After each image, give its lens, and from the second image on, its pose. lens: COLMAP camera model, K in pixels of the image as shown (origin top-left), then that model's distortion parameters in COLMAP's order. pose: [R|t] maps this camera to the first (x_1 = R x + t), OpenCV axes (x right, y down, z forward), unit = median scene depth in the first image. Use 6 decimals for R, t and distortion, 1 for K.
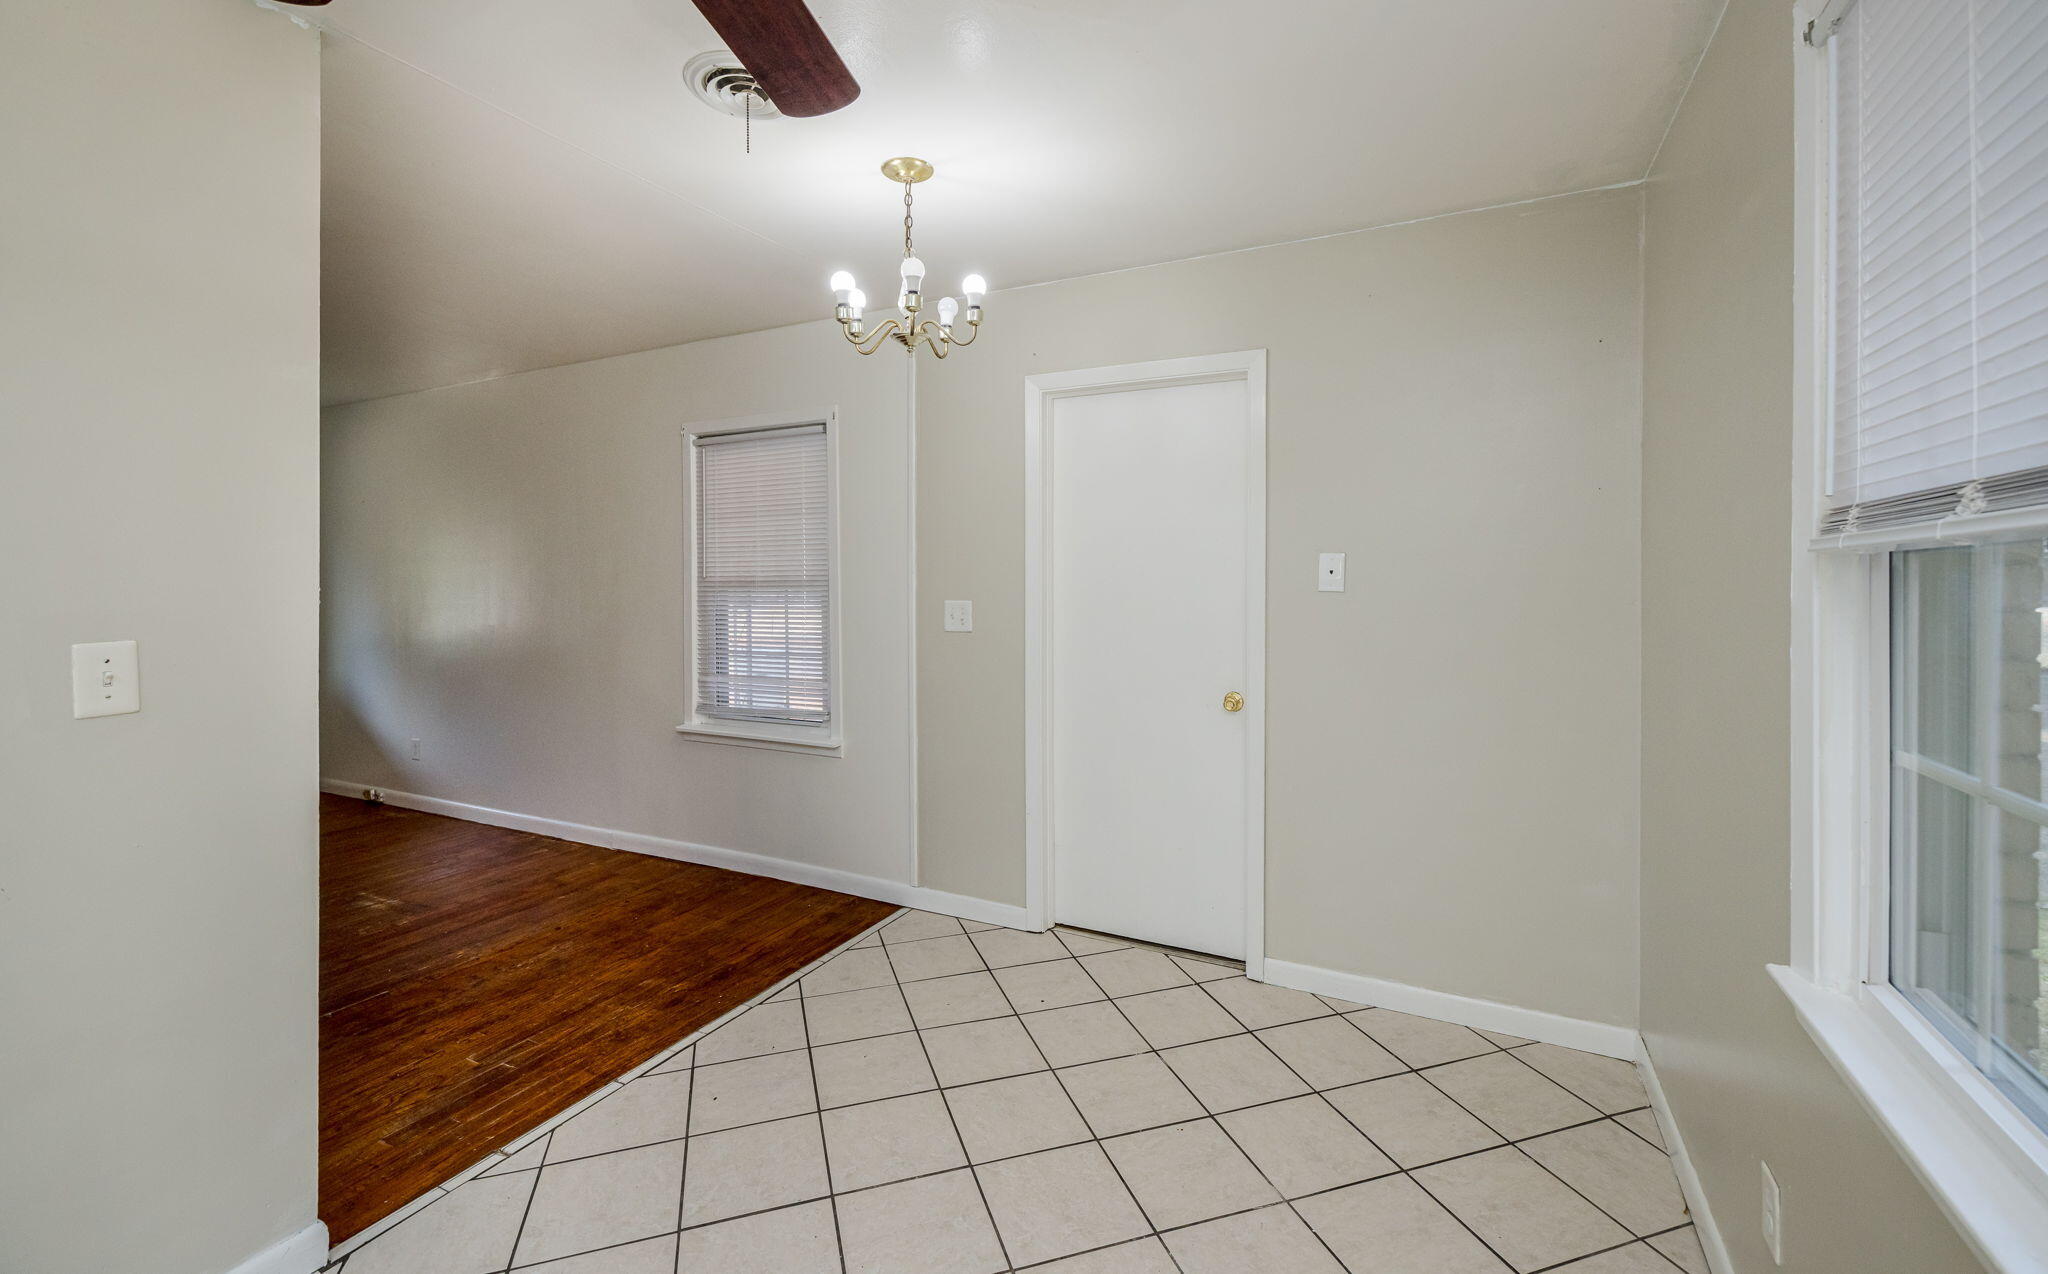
lens RADIAL K [[862.2, 0, 1015.1], [0, 862.2, 586.0], [0, 0, 1]] dist [0.002089, 0.000437]
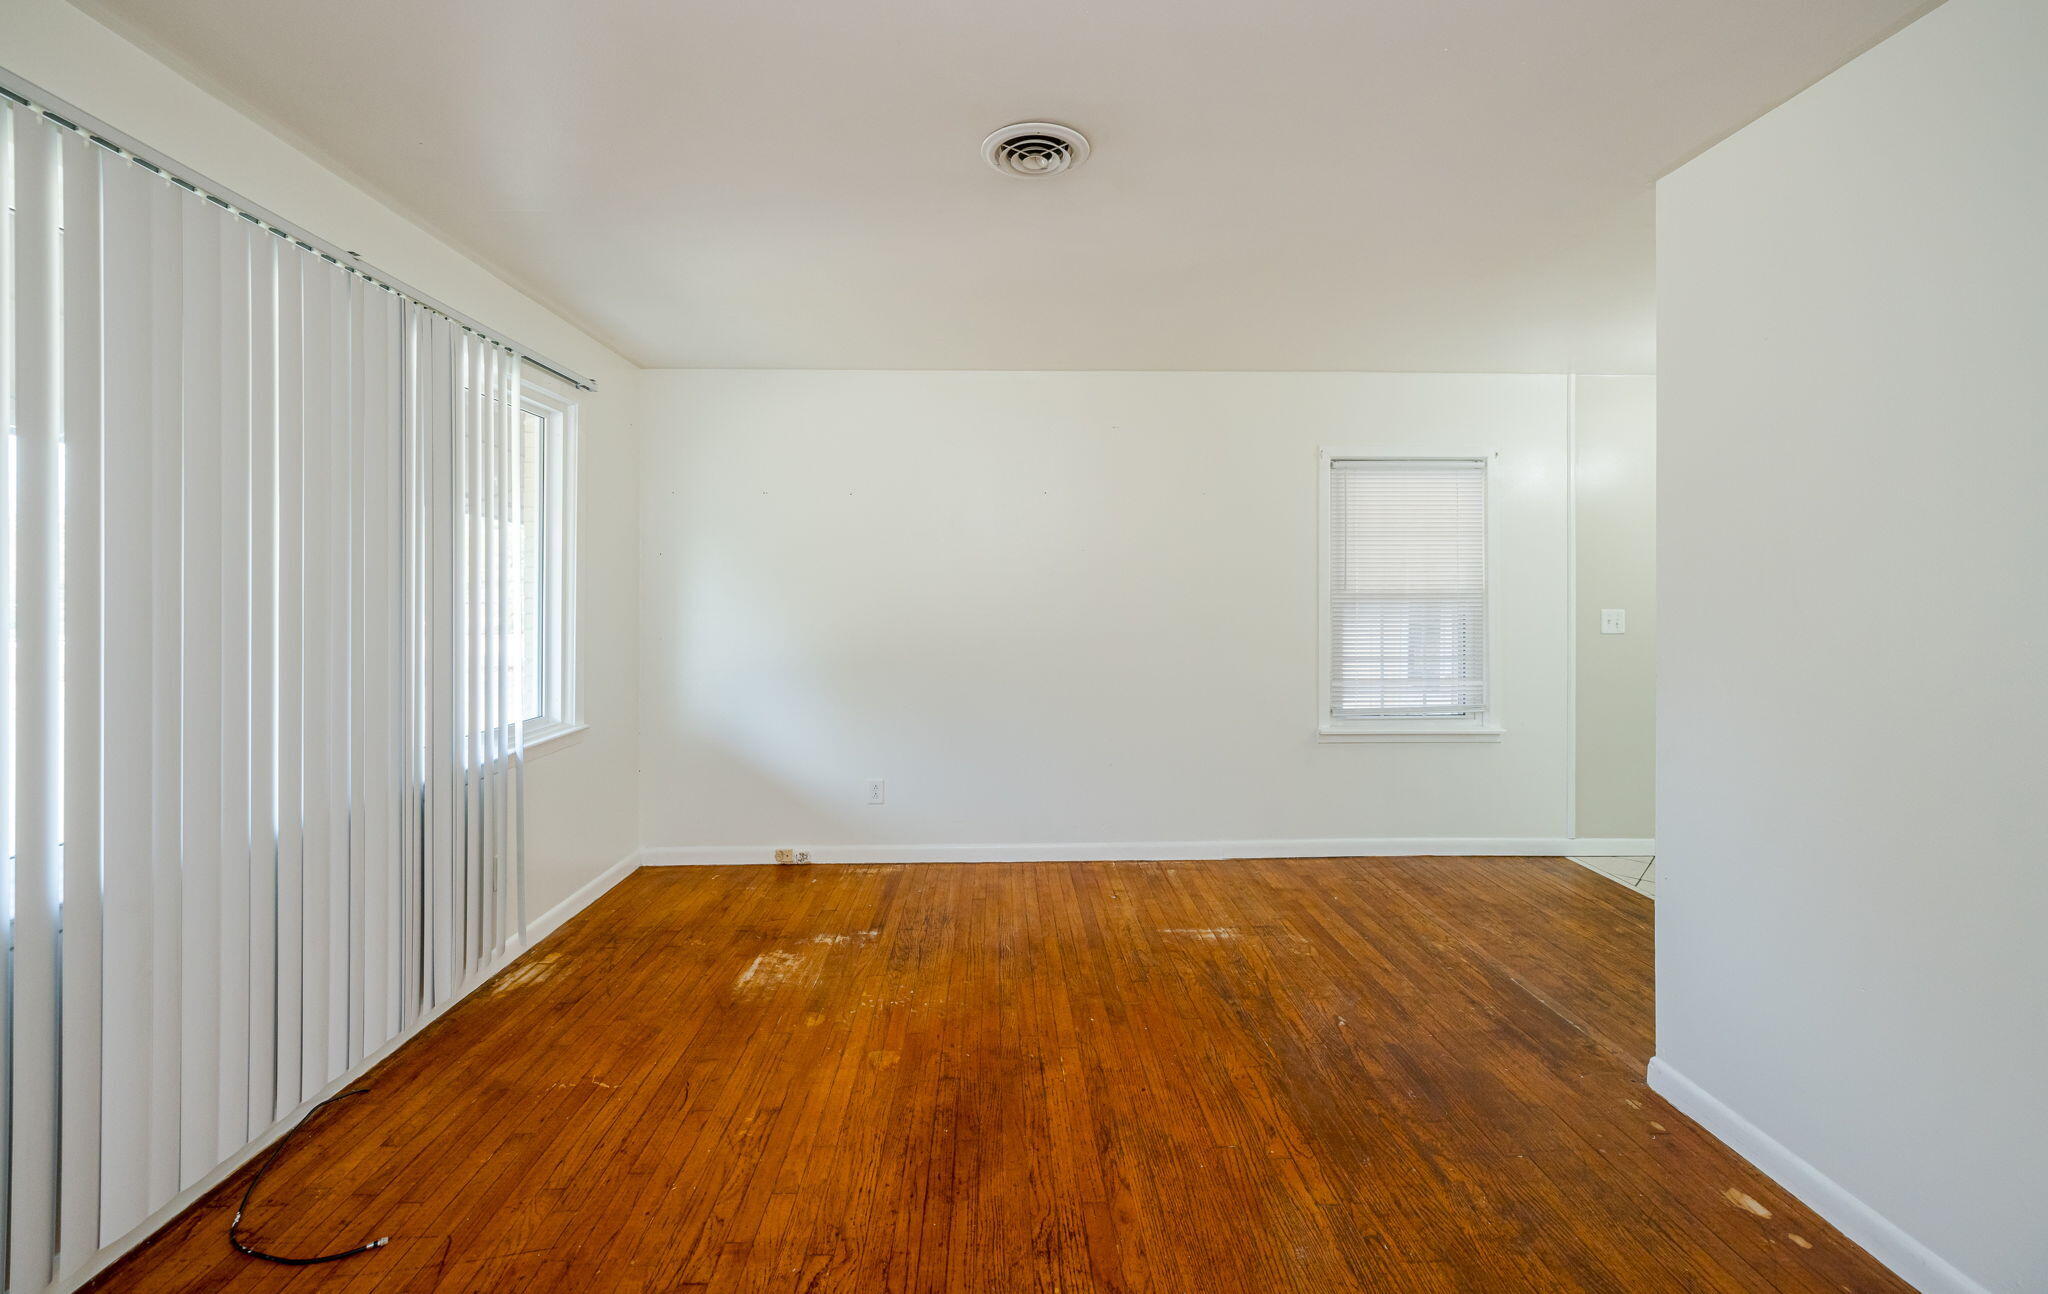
lens RADIAL K [[859.0, 0, 1013.8], [0, 859.0, 594.0], [0, 0, 1]] dist [0.000245, 0.001067]
pose [[0.878044, 0.006340, 0.478538, -1.696182], [-0.001297, 0.999940, -0.010868, 0.011020], [-0.478578, 0.008922, 0.878000, 0.347663]]
